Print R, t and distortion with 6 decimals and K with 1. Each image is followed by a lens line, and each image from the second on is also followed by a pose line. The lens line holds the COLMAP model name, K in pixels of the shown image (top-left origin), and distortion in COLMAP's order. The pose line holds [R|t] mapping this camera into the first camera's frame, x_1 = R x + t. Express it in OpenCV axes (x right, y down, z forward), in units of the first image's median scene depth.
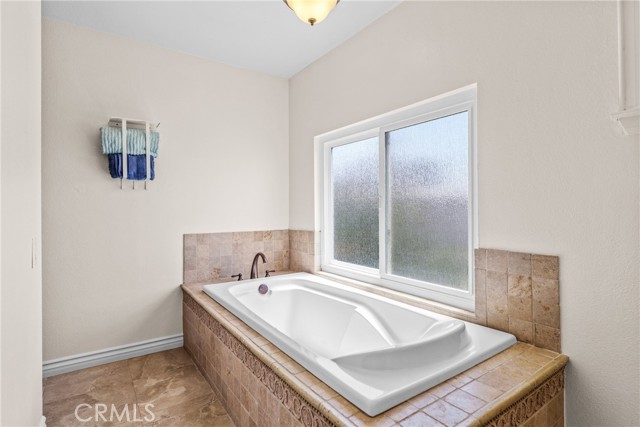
lens RADIAL K [[327.7, 0, 320.1], [0, 327.7, 209.9], [0, 0, 1]] dist [-0.000997, -0.000133]
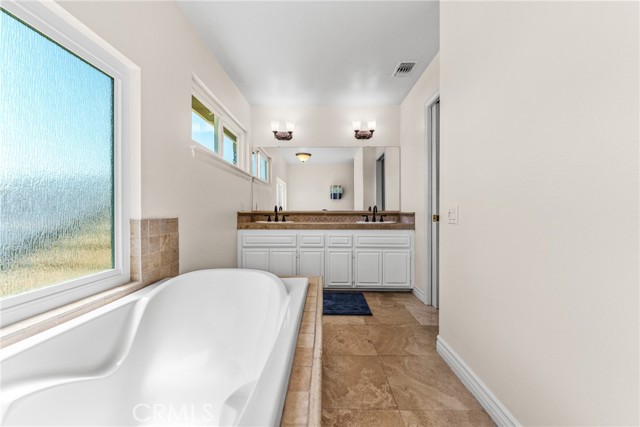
lens RADIAL K [[256.8, 0, 319.1], [0, 256.8, 212.8], [0, 0, 1]] dist [-0.003080, -0.000285]
pose [[-0.814287, -0.003327, 0.580453, -0.561943], [0.001610, 0.999967, 0.007990, 0.095122], [-0.580461, 0.007441, -0.814254, 1.482728]]
